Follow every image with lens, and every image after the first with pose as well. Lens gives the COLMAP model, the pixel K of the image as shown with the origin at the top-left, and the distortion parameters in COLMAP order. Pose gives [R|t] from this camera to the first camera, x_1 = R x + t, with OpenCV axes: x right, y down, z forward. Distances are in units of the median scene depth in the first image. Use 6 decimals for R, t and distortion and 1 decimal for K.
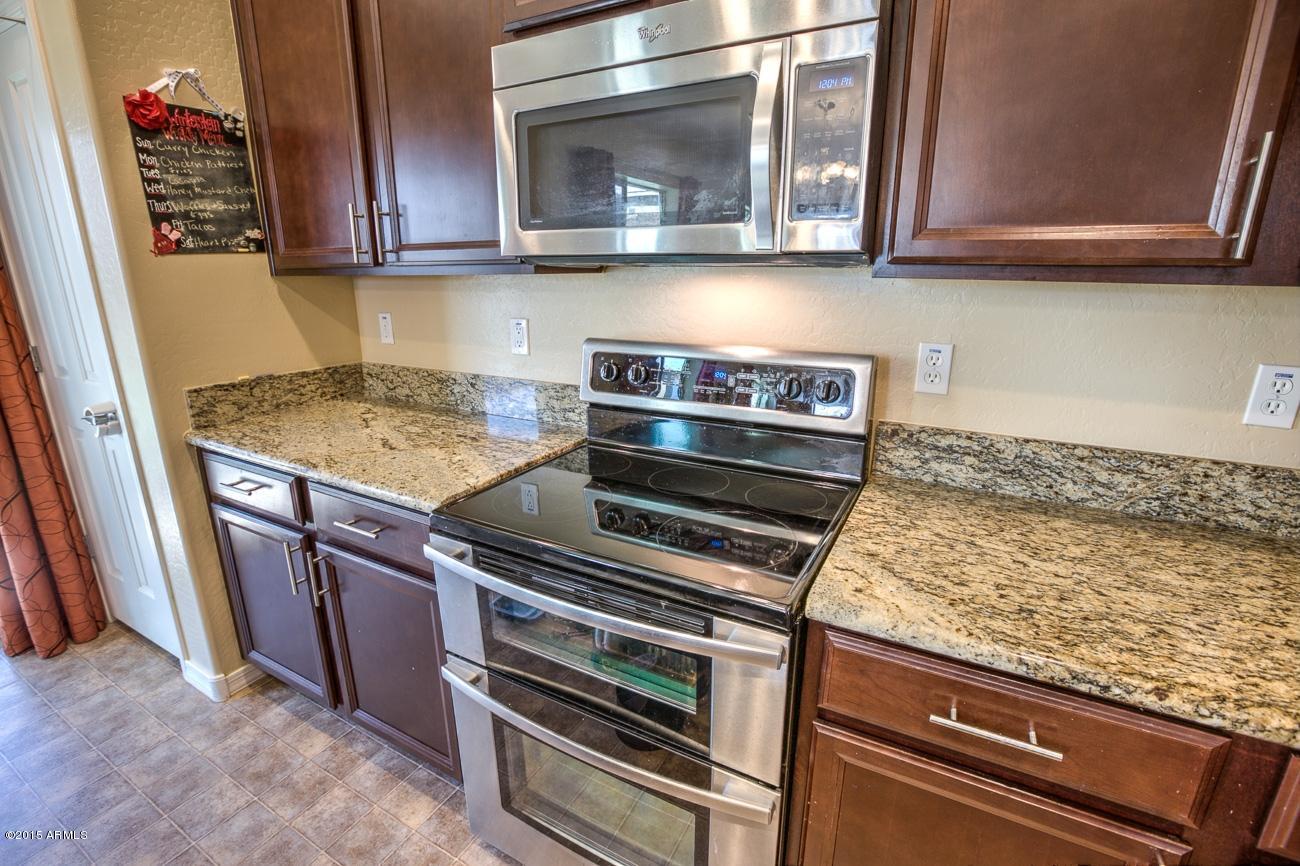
lens RADIAL K [[564.2, 0, 645.2], [0, 564.2, 430.1], [0, 0, 1]] dist [-0.051152, 0.013482]
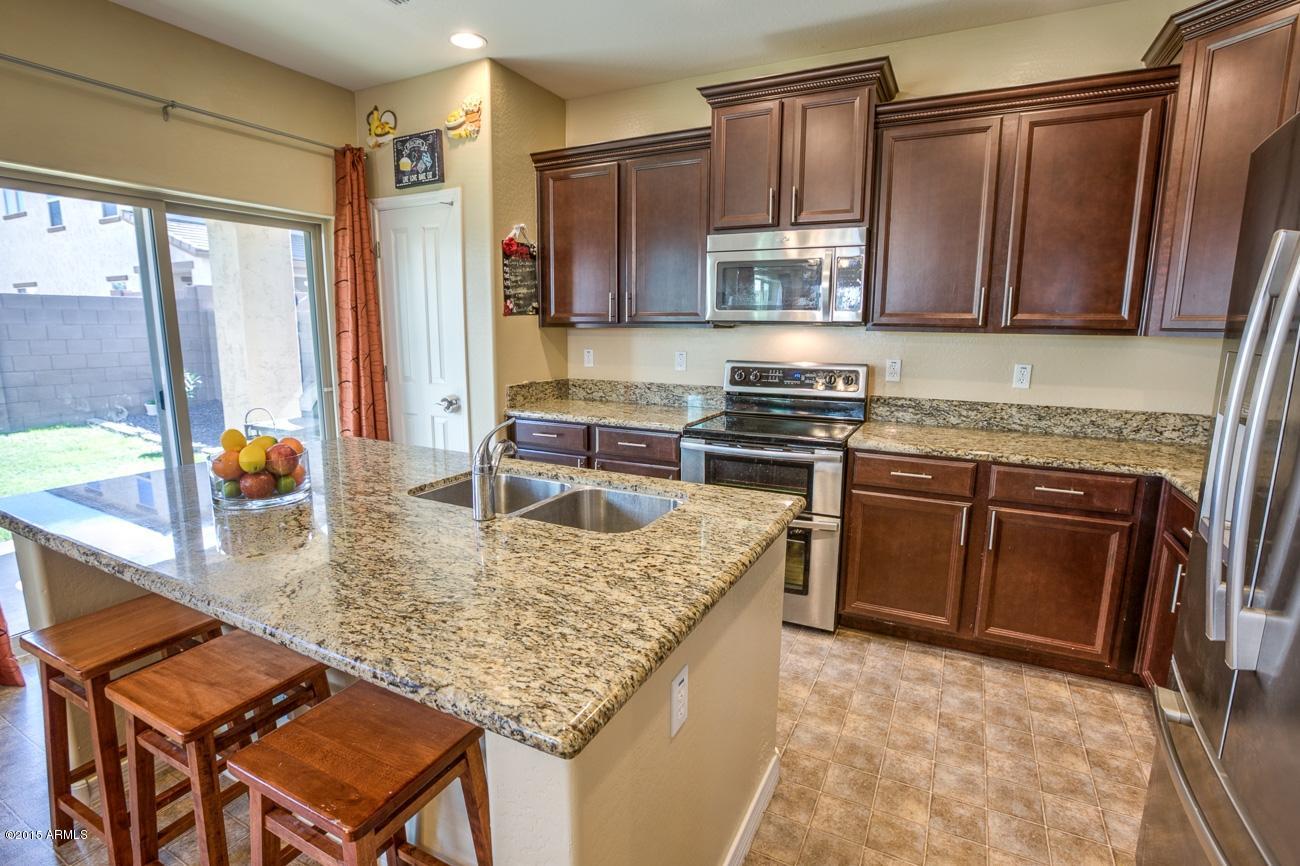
lens RADIAL K [[588.4, 0, 646.9], [0, 588.4, 428.7], [0, 0, 1]] dist [-0.061258, 0.020259]
pose [[0.999738, 0.002519, 0.022772, -0.508042], [-0.000160, 0.994681, -0.103001, 0.346265], [-0.022911, 0.102970, 0.994421, -1.232240]]
